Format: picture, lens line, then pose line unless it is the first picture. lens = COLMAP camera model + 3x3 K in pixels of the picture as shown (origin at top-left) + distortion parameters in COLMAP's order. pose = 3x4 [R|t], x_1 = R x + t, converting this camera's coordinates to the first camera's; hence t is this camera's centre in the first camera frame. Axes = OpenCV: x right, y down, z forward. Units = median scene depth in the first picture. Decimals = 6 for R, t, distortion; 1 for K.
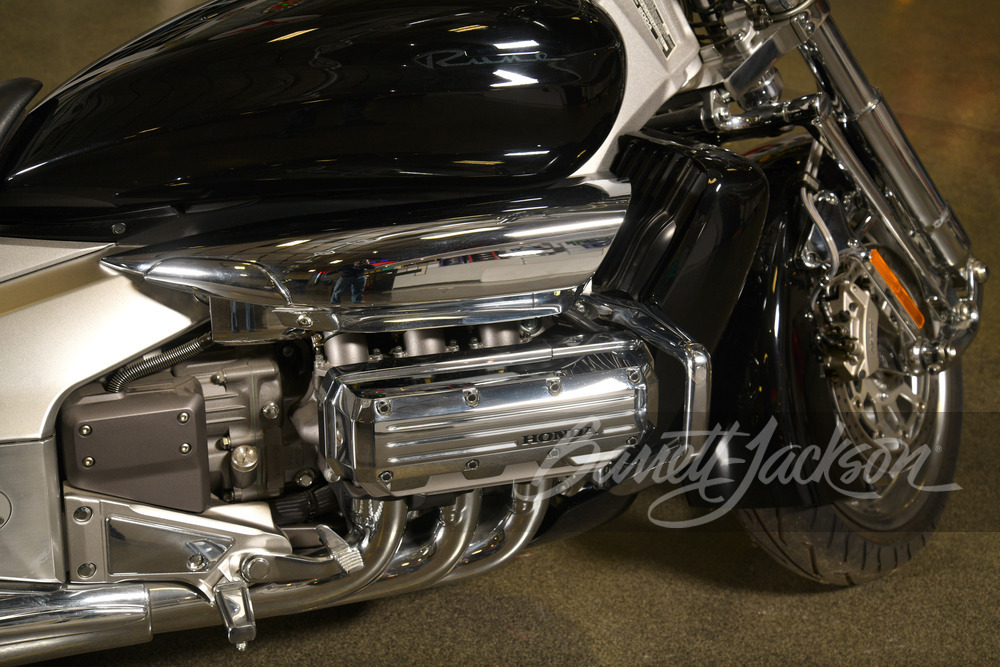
lens RADIAL K [[1517.3, 0, 500.0], [0, 1517.3, 333.5], [0, 0, 1]] dist [0.292601, 0.050768]
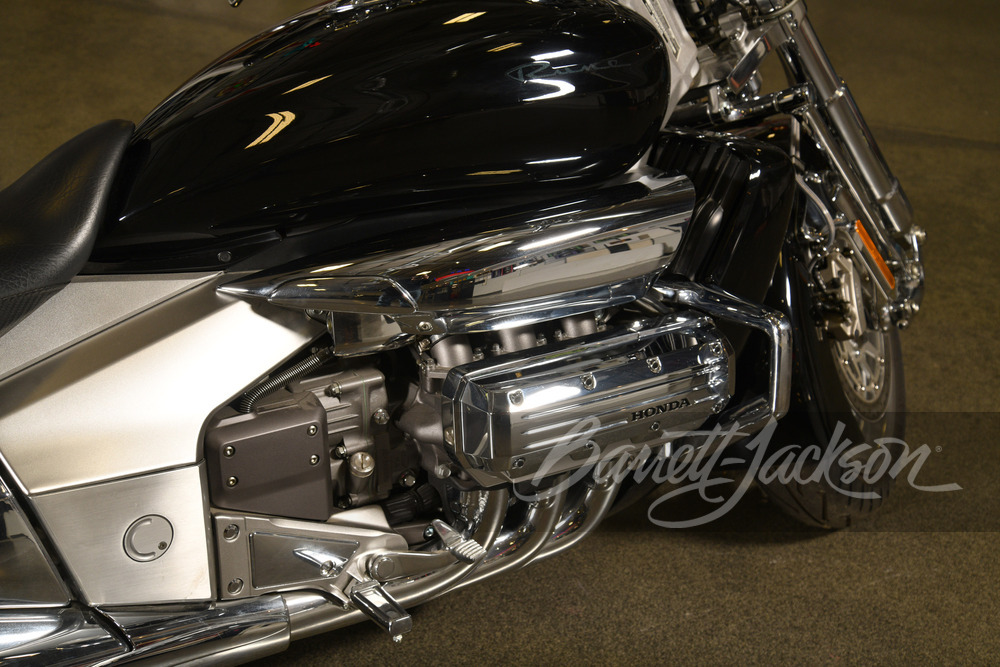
lens RADIAL K [[1517.3, 0, 500.0], [0, 1517.3, 333.5], [0, 0, 1]] dist [0.292601, 0.050768]
pose [[0.976213, -0.096968, 0.193922, -0.238652], [0.099220, 0.995064, -0.001909, 0.003249], [-0.192779, 0.021105, 0.981015, -0.039057]]
